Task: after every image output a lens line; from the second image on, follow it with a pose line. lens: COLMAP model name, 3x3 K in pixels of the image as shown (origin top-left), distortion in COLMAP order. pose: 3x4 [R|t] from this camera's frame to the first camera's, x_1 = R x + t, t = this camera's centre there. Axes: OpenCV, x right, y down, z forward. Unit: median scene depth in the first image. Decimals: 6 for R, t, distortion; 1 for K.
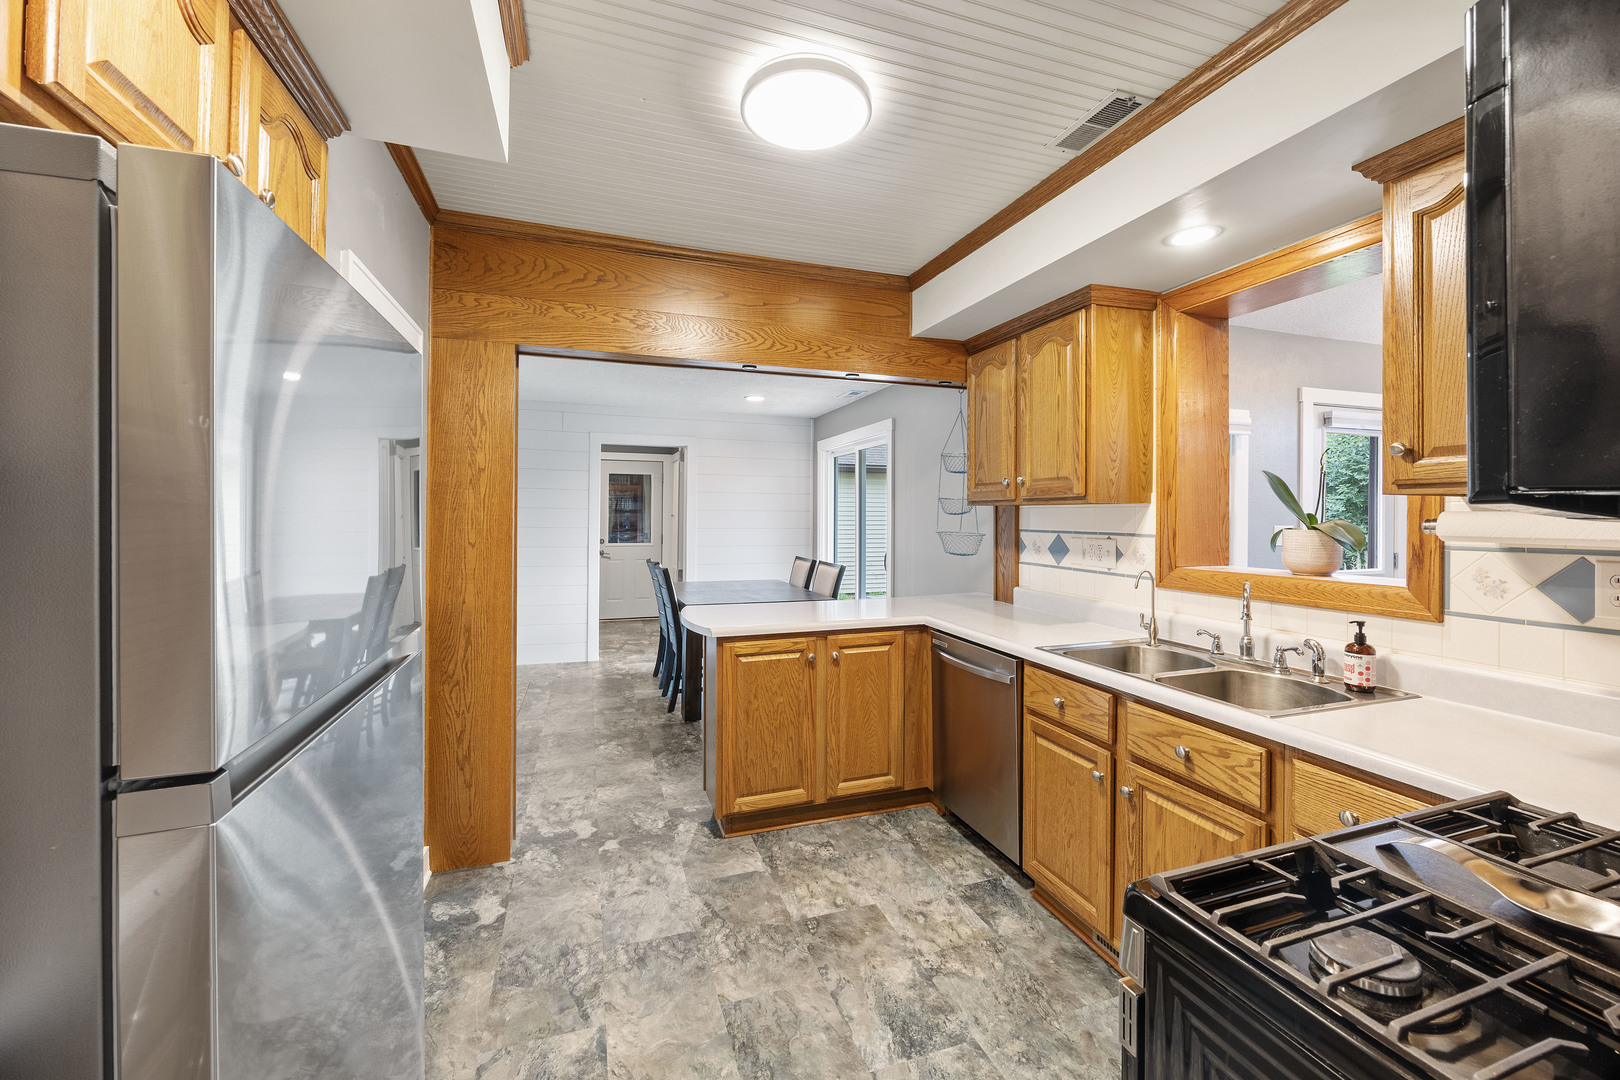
lens RADIAL K [[634.4, 0, 800.0], [0, 634.4, 510.5], [0, 0, 1]] dist [0.000153, 0.000014]
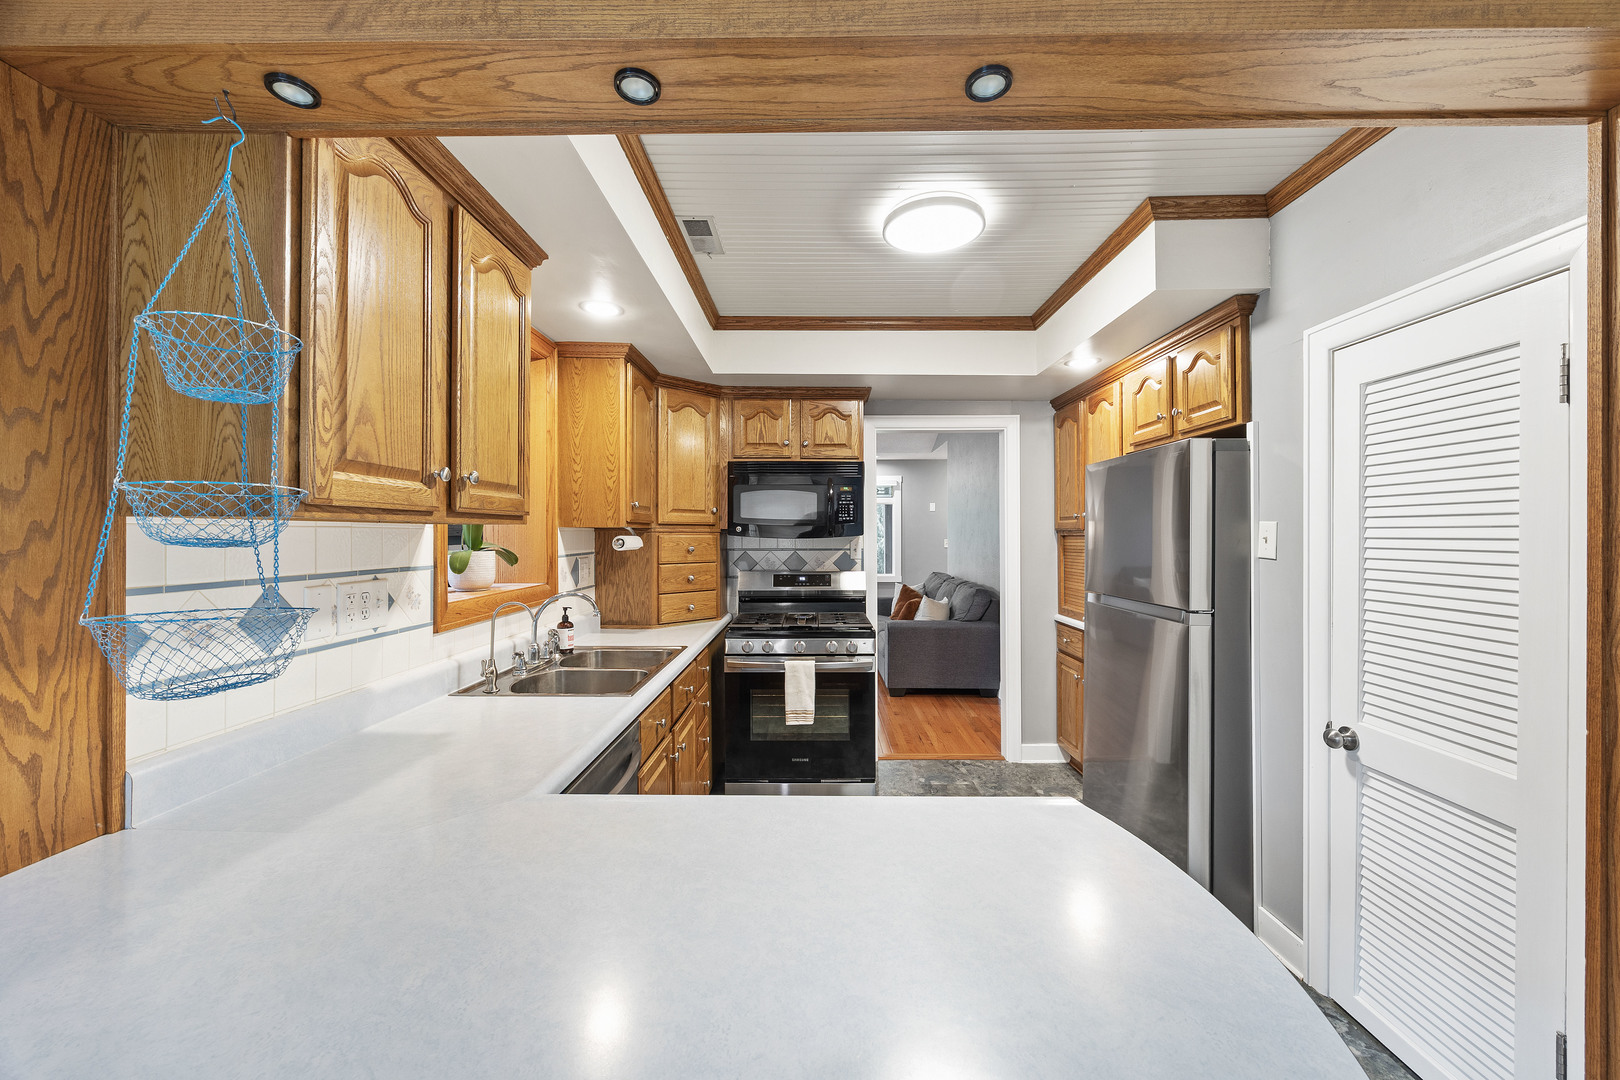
lens RADIAL K [[634.4, 0, 808.2], [0, 634.4, 536.3], [0, 0, 1]] dist [0.000153, 0.000014]
pose [[-0.942033, -0.002868, 0.335507, -0.120365], [-0.002895, 0.999996, 0.000420, 0.001211], [-0.335507, -0.000576, -0.942037, 1.478608]]
